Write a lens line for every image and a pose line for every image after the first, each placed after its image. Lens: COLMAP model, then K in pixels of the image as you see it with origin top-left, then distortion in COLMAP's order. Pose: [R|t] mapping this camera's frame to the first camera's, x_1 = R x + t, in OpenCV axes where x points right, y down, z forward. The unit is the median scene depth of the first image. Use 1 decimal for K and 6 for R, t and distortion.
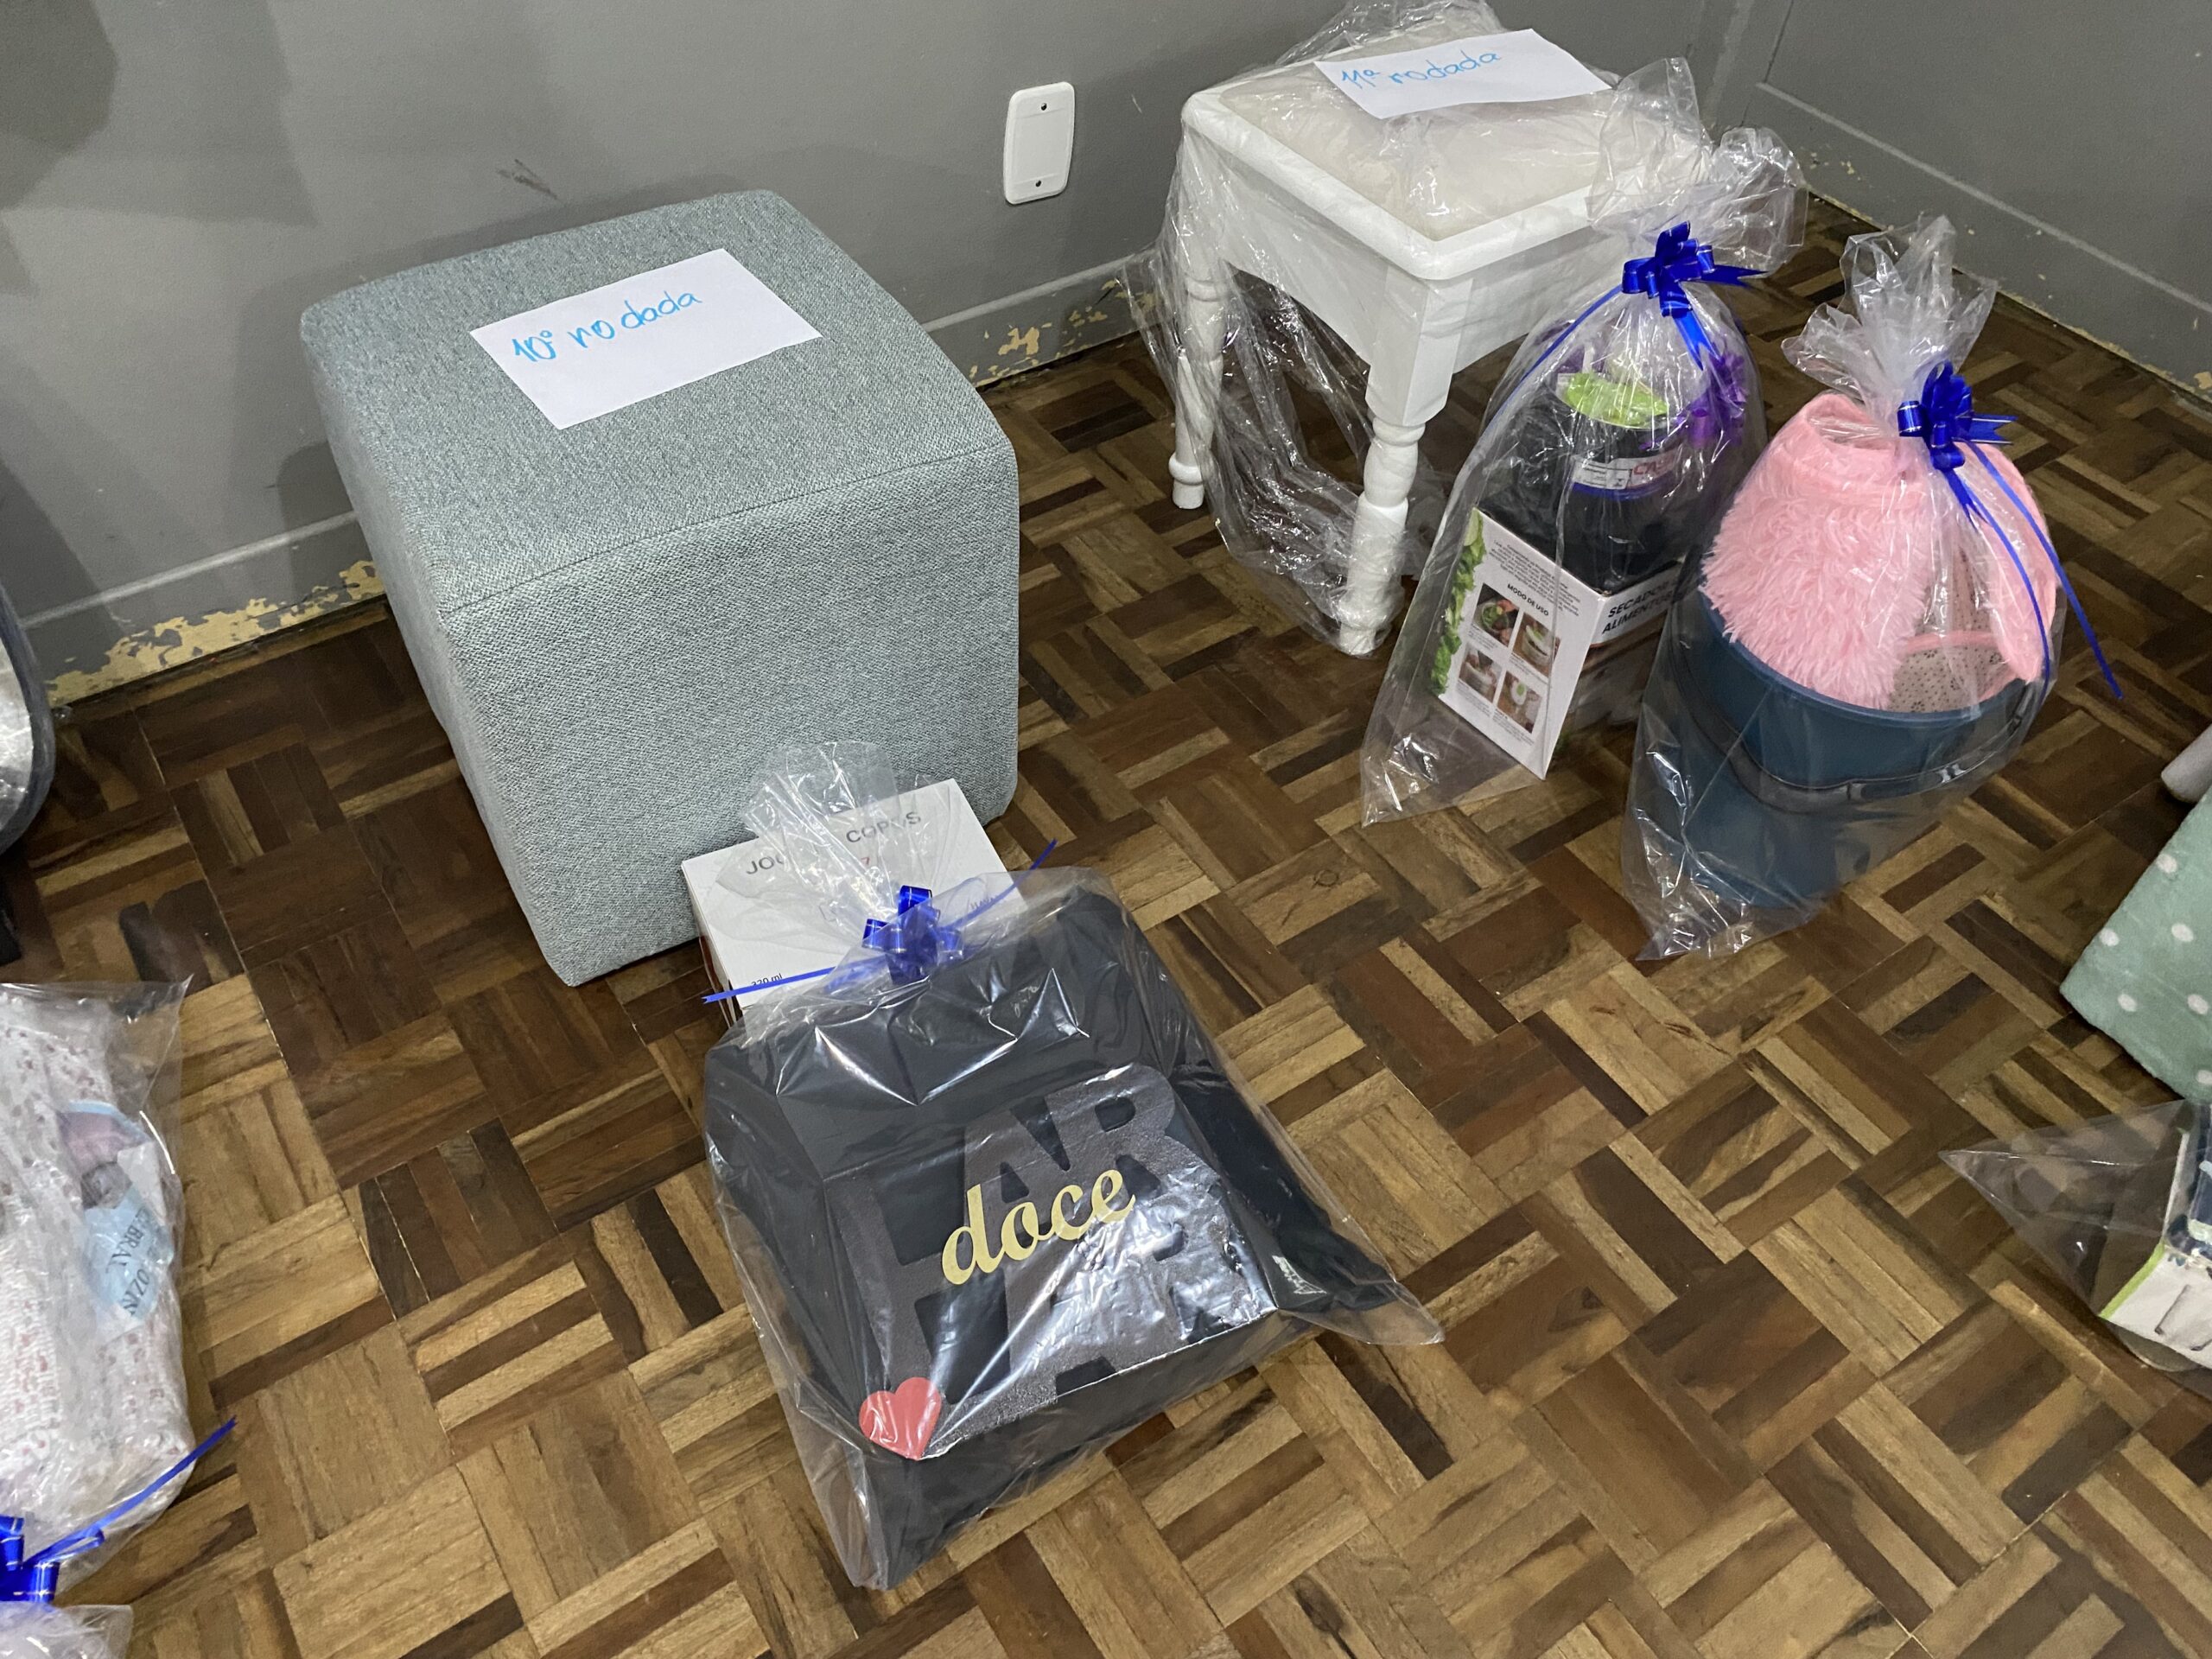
lens RADIAL K [[1686.7, 0, 1096.6], [0, 1686.7, 828.8], [0, 0, 1]] dist [0.024356, -0.028179]
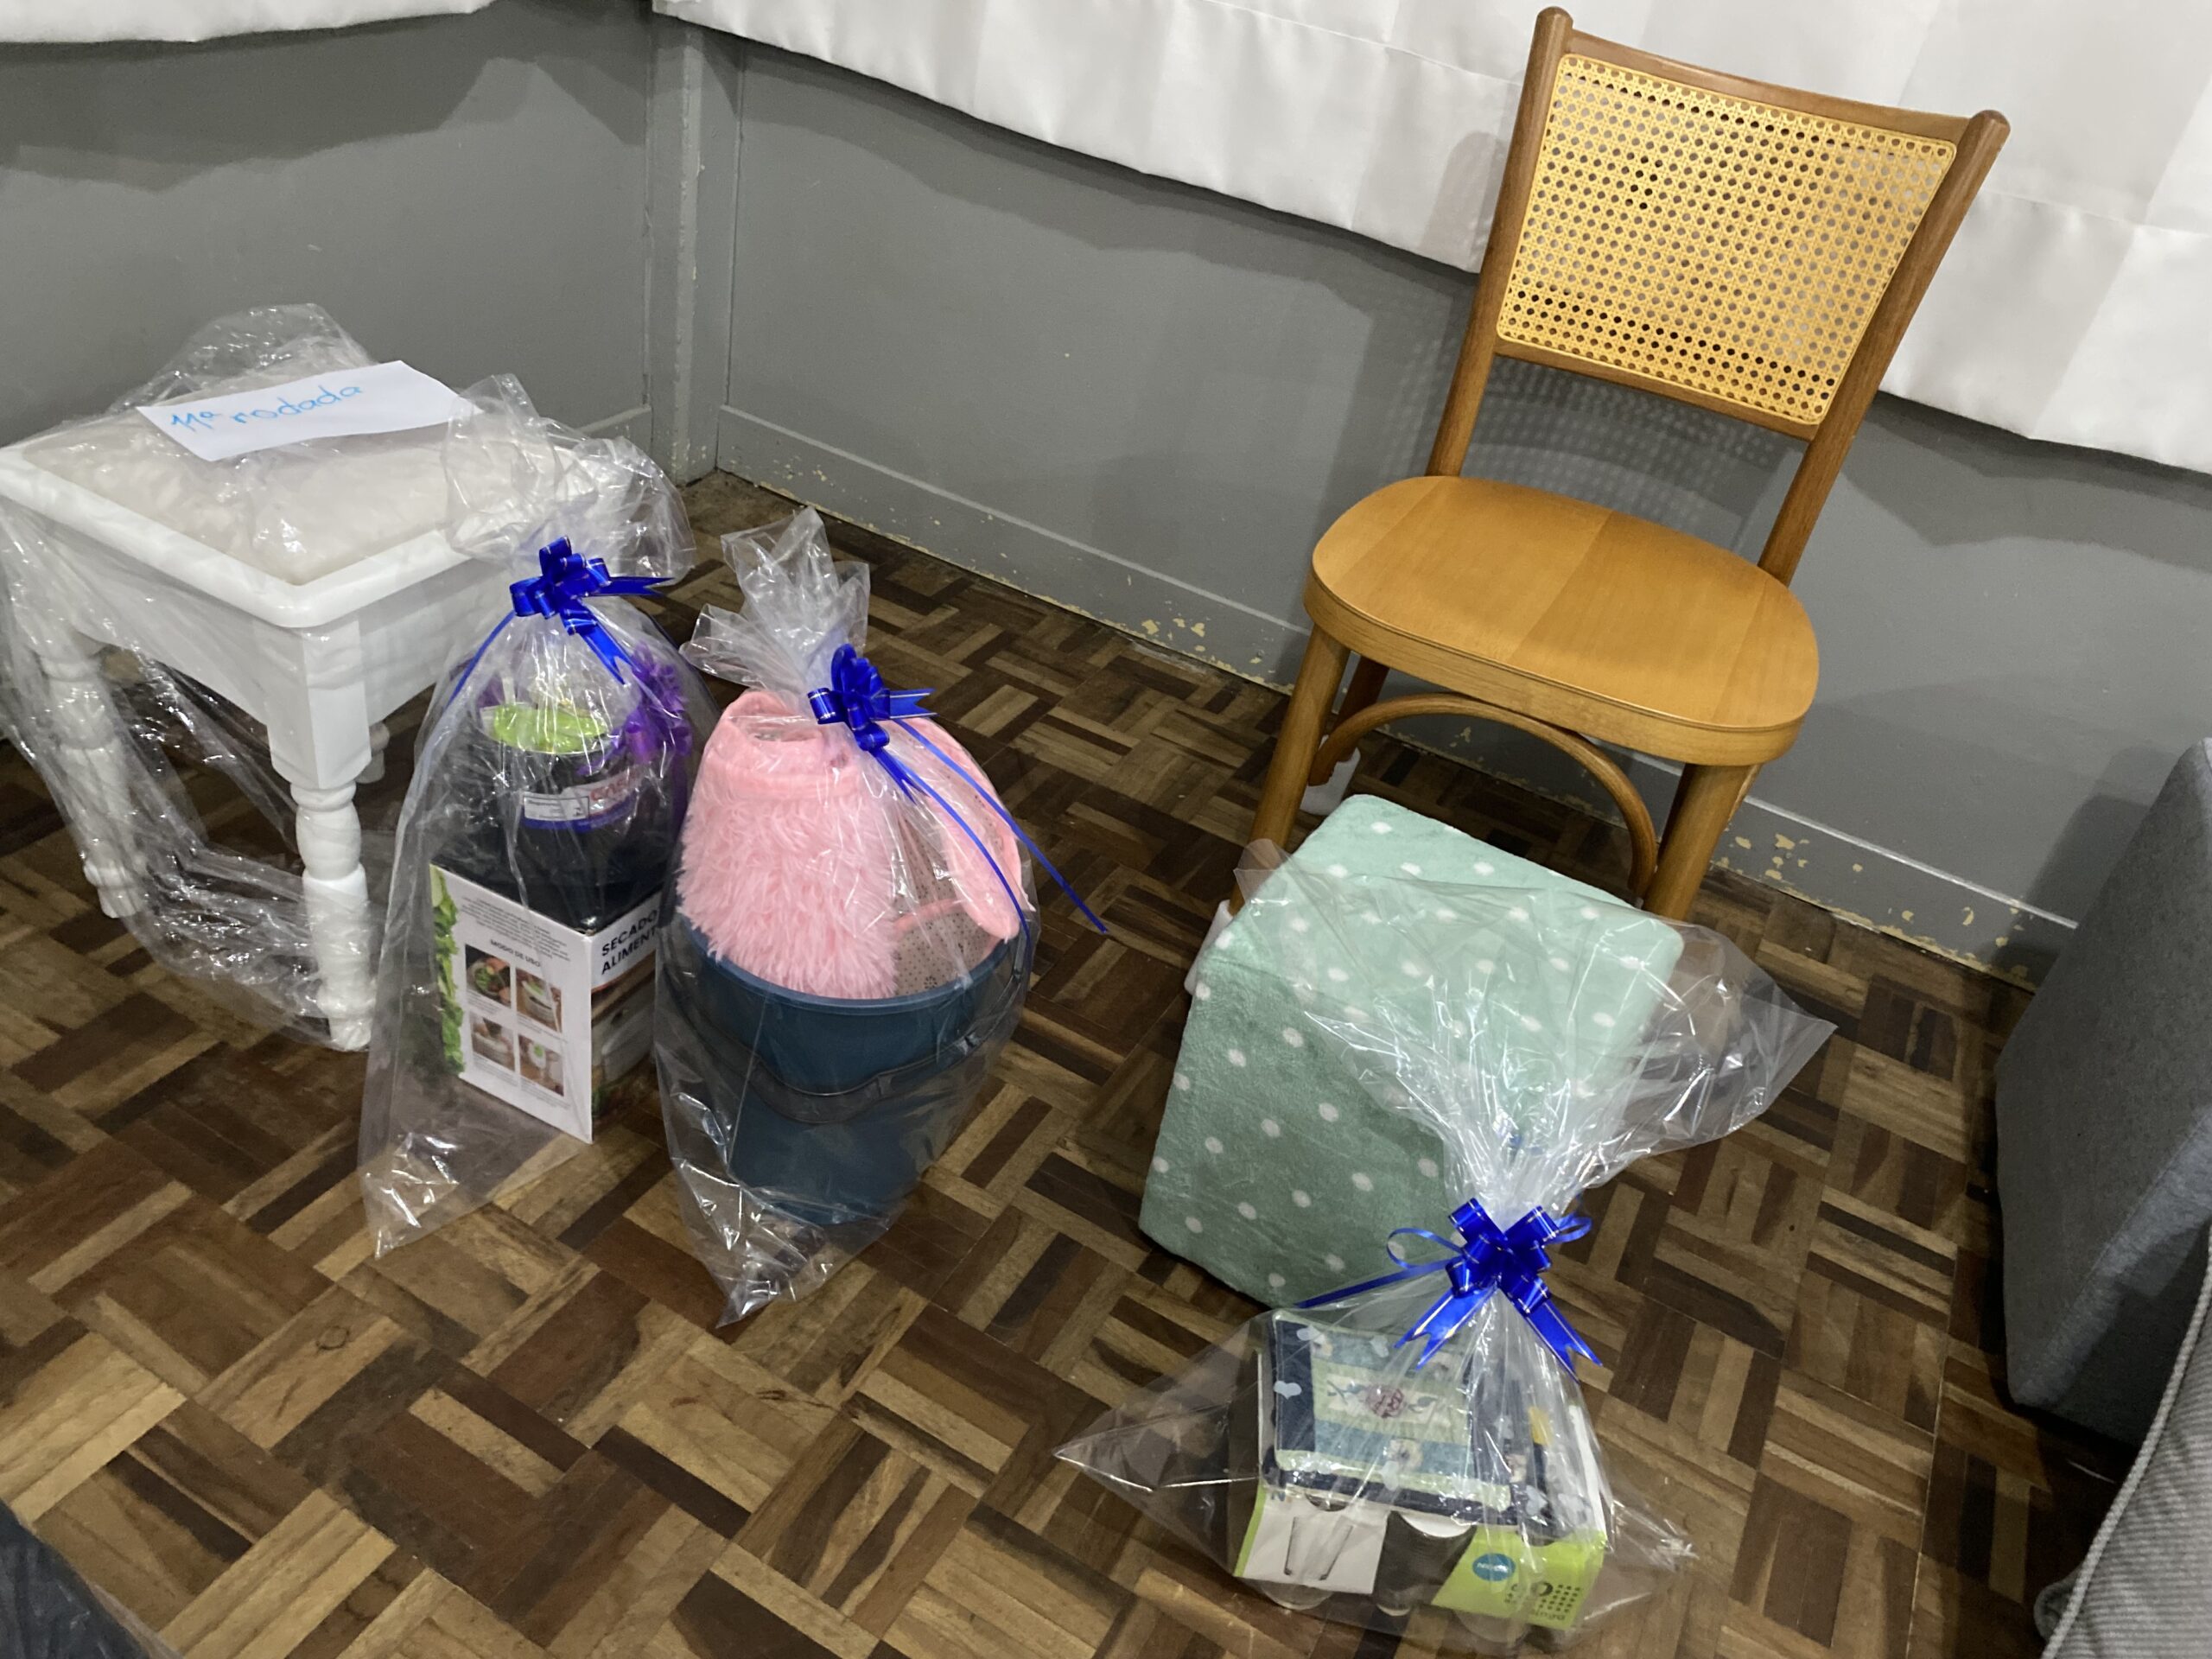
lens RADIAL K [[1686.7, 0, 1087.2], [0, 1686.7, 802.6], [0, 0, 1]] dist [0.024356, -0.028179]
pose [[0.883801, -0.171314, 0.435370, 0.163831], [0.251495, 0.958632, -0.133320, -0.019609], [-0.394521, 0.227322, 0.890325, 0.083261]]
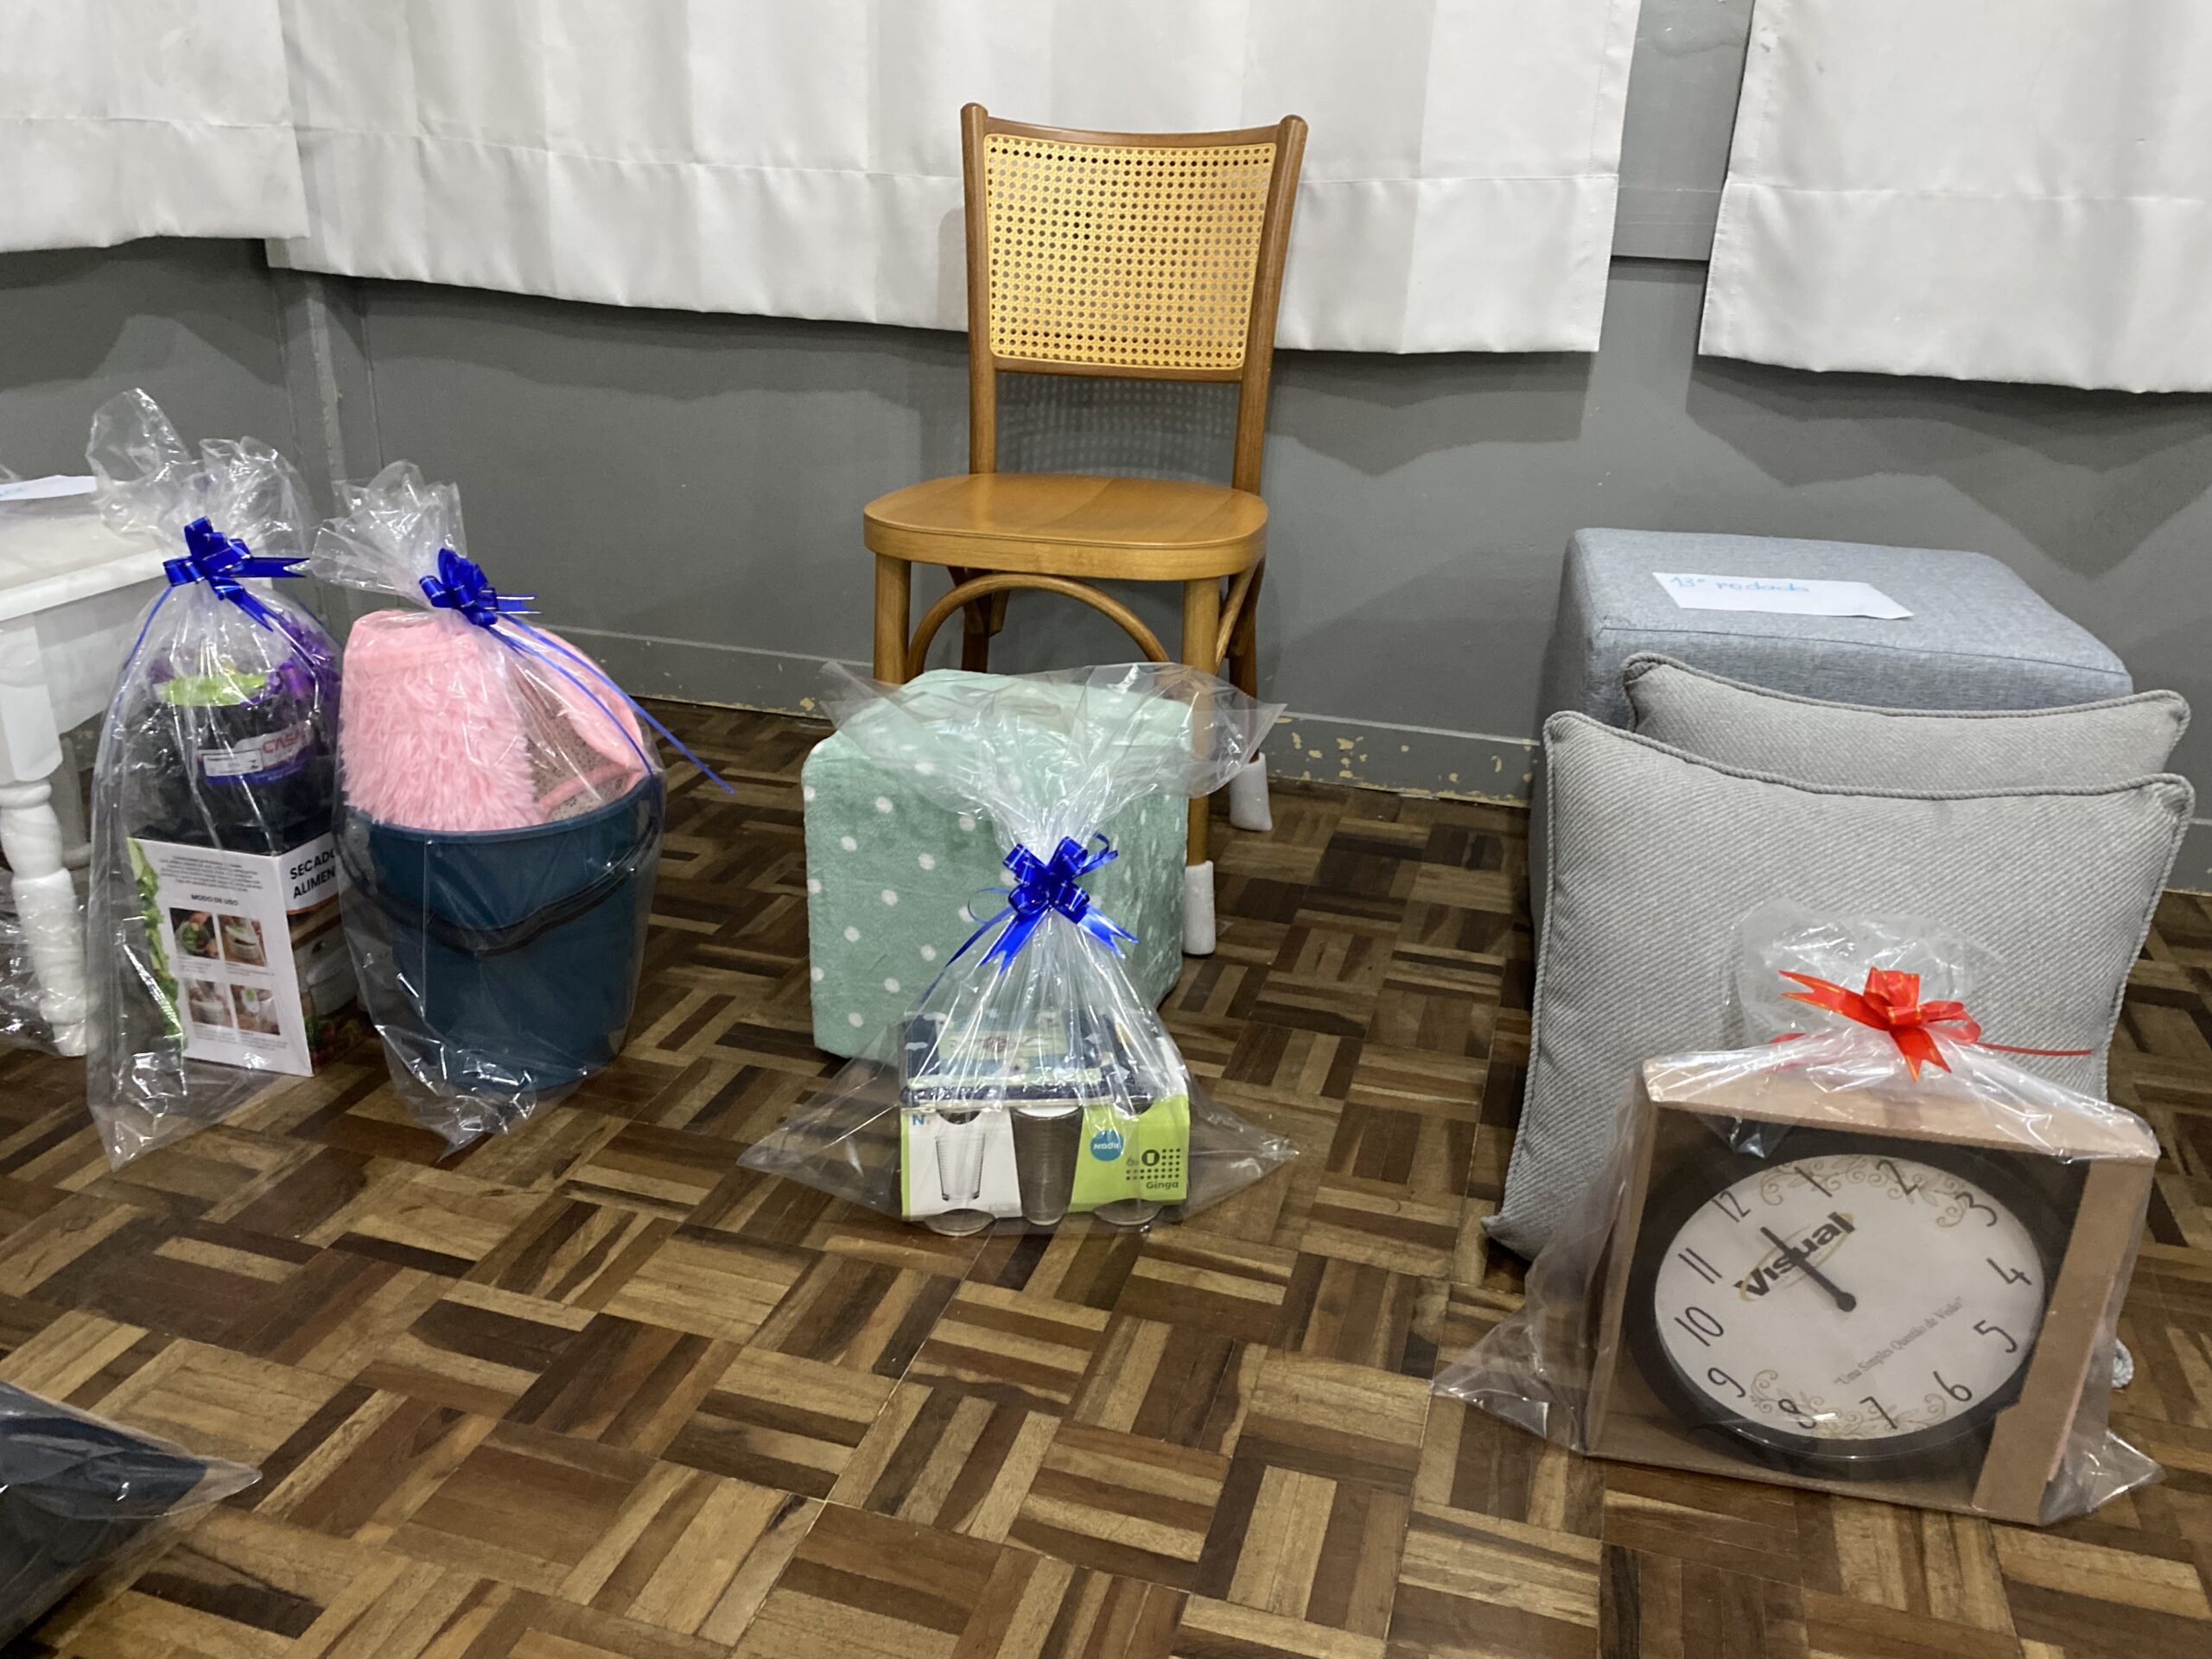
lens RADIAL K [[1686.7, 0, 1115.8], [0, 1686.7, 846.2], [0, 0, 1]] dist [0.024356, -0.028179]
pose [[0.774588, -0.246235, 0.582565, 0.098803], [0.469208, 0.841361, -0.268244, 0.405169], [-0.424097, 0.481123, 0.767243, -0.031948]]
